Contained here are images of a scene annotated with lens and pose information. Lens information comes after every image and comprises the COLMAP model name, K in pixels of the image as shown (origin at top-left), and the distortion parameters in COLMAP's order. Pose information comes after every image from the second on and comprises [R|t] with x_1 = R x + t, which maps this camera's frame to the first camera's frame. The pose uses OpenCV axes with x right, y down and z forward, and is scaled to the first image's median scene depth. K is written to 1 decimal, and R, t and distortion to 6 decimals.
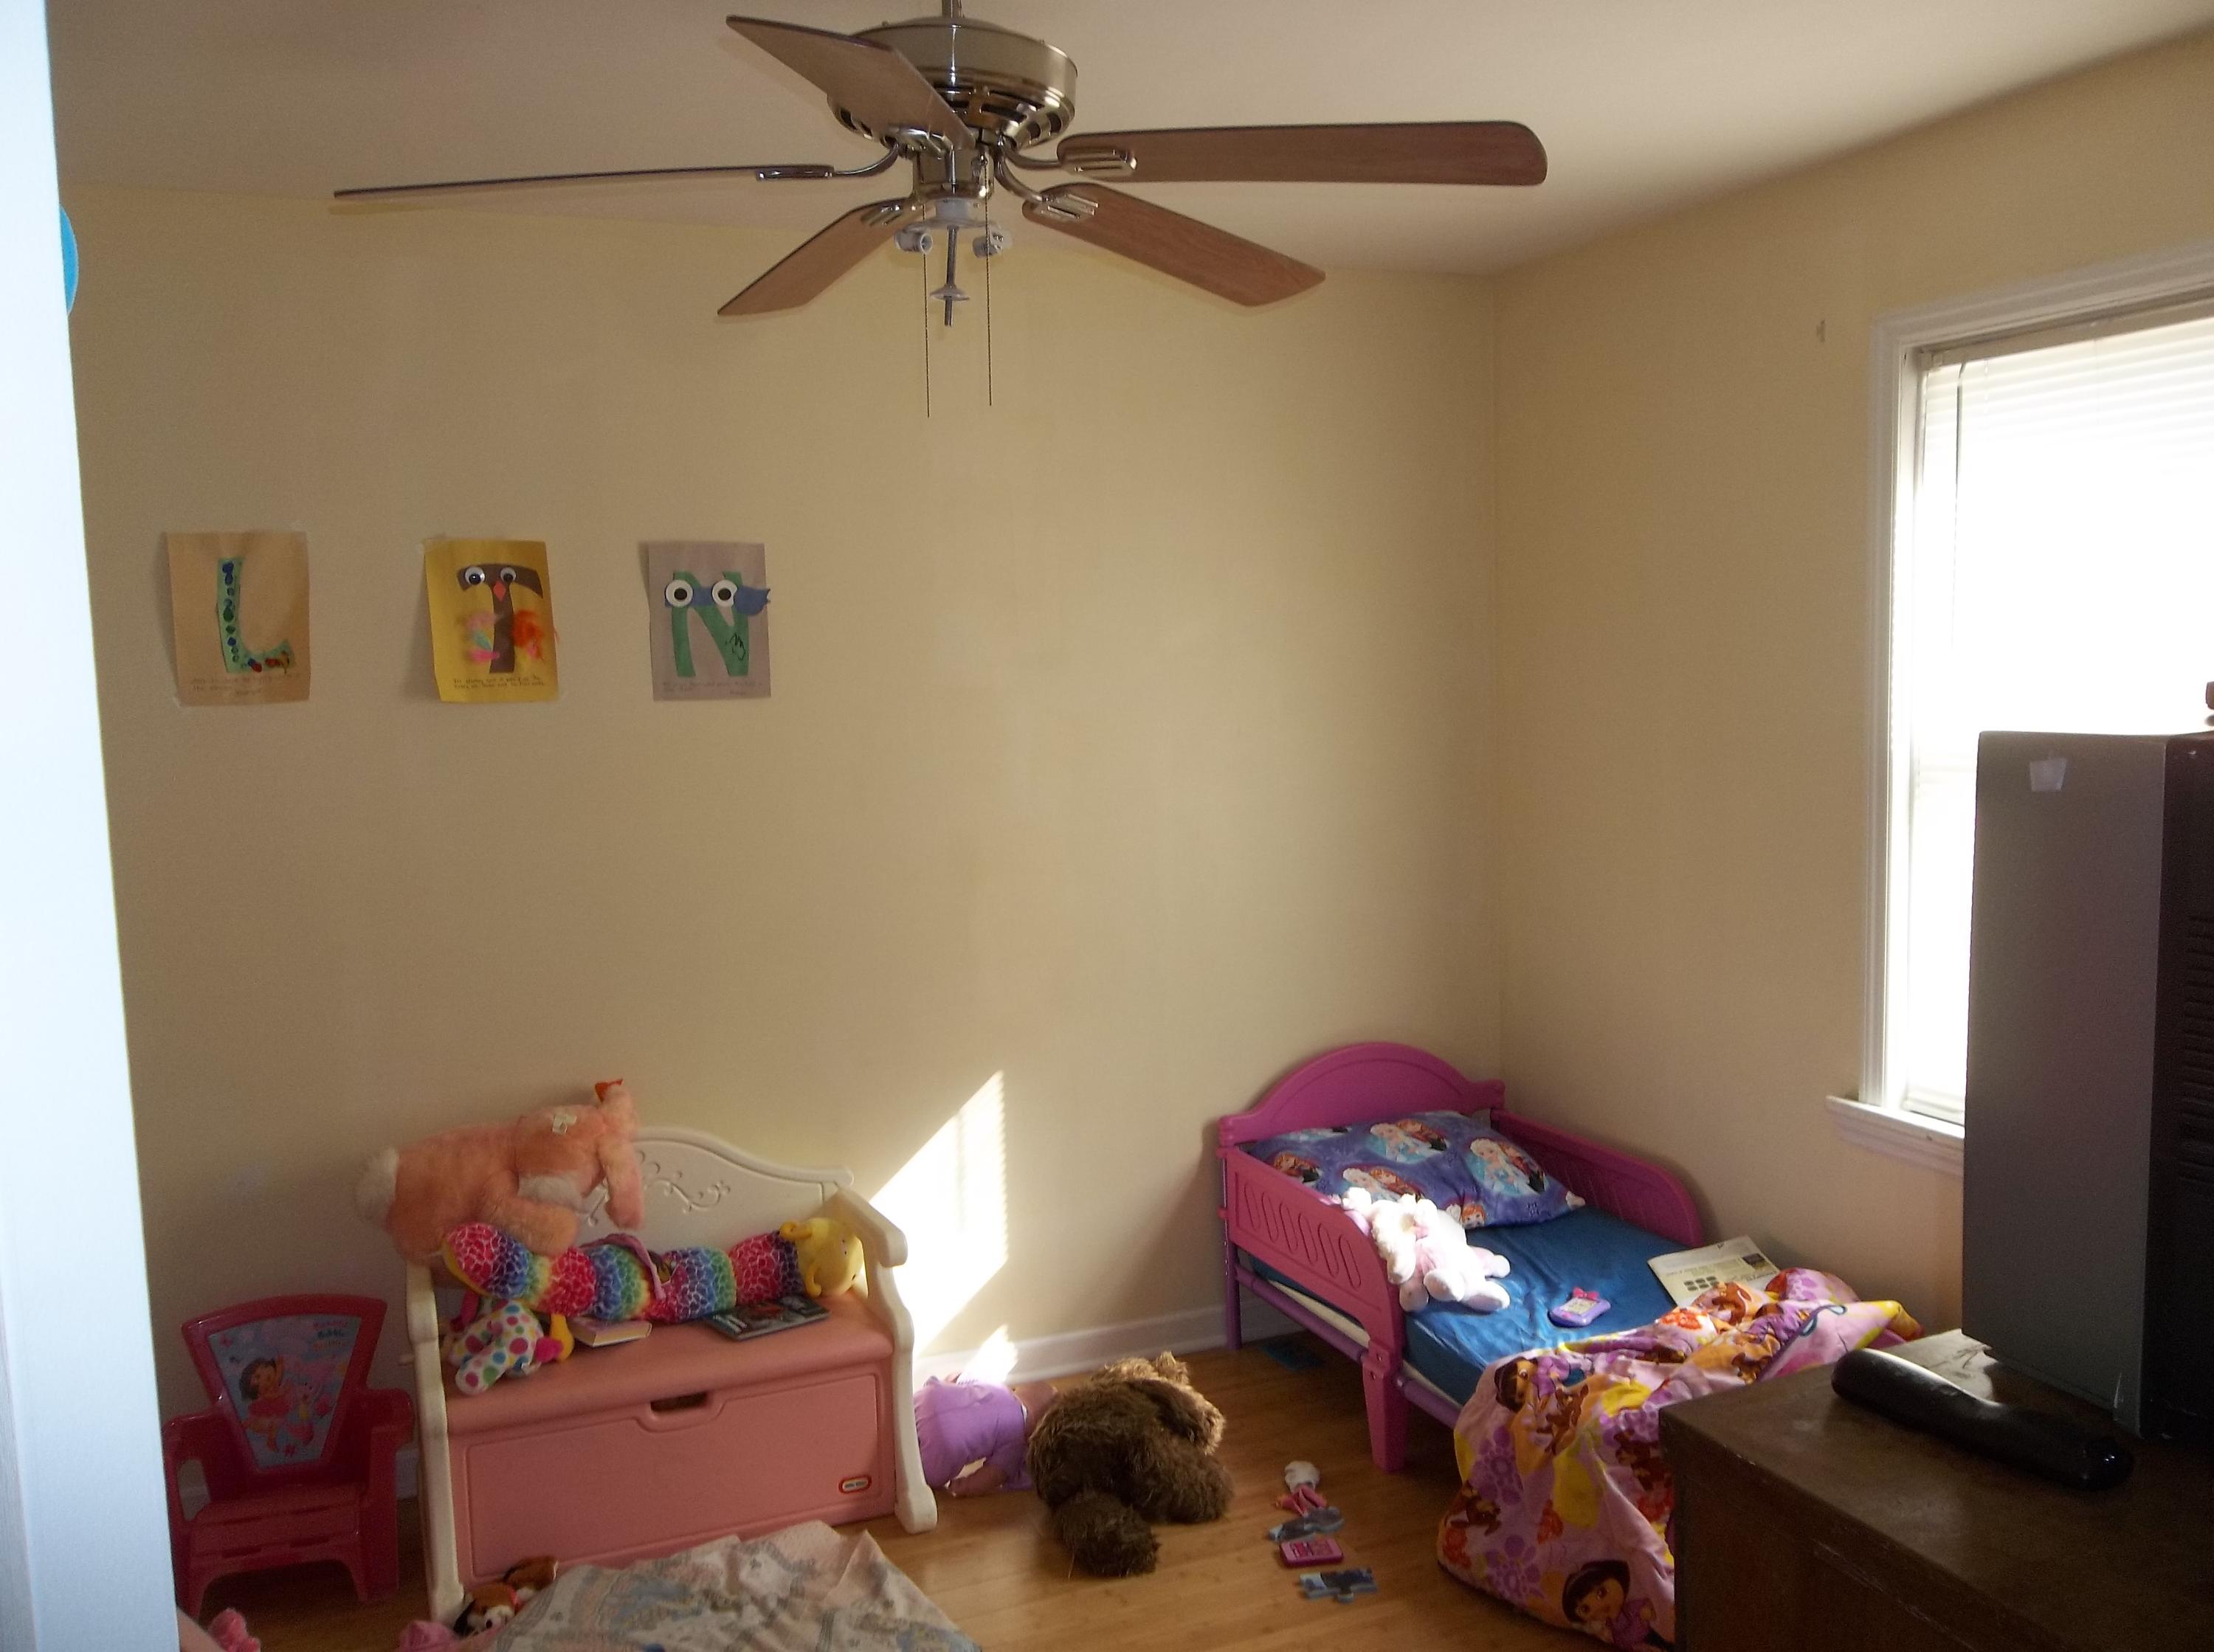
lens RADIAL K [[1809.4, 0, 1104.1], [0, 1809.4, 824.9], [0, 0, 1]] dist [-0.032690, 0.025509]
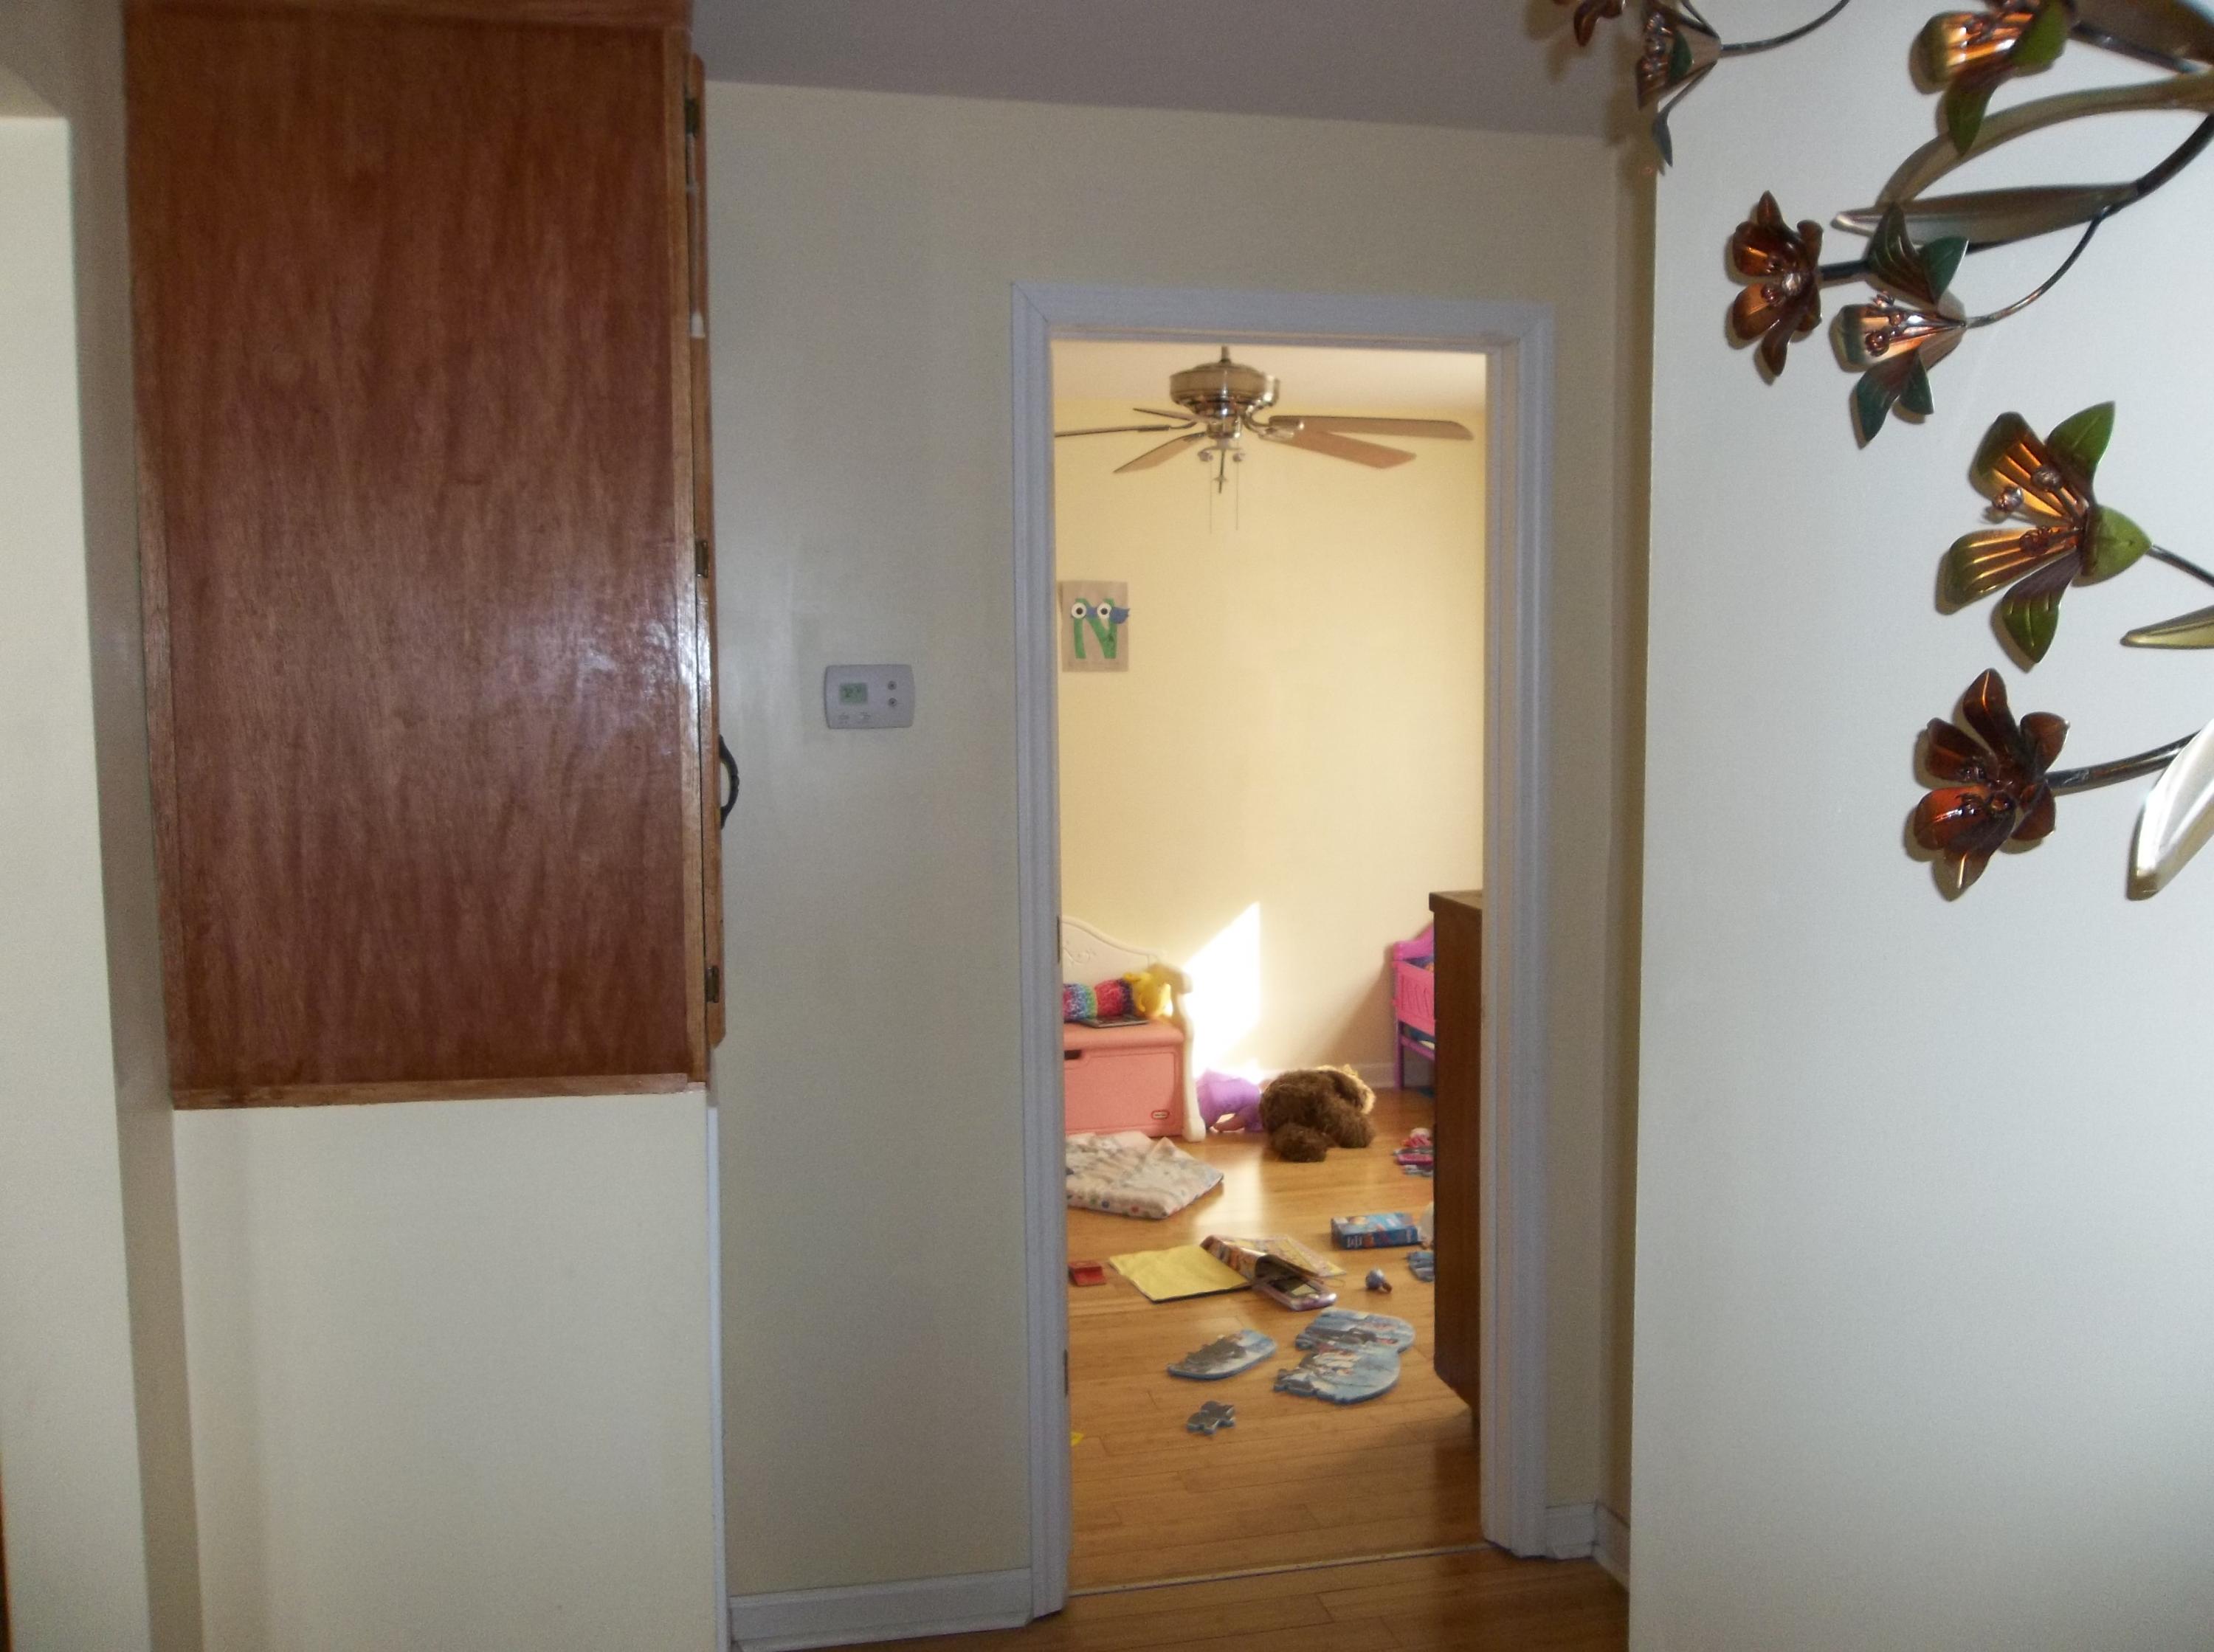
lens RADIAL K [[1809.4, 0, 1104.1], [0, 1809.4, 824.9], [0, 0, 1]] dist [-0.032690, 0.025509]
pose [[0.983046, 0.033625, -0.180250, 0.115481], [-0.034897, 0.999383, -0.003889, 0.088190], [0.180008, 0.010113, 0.983613, -0.742212]]
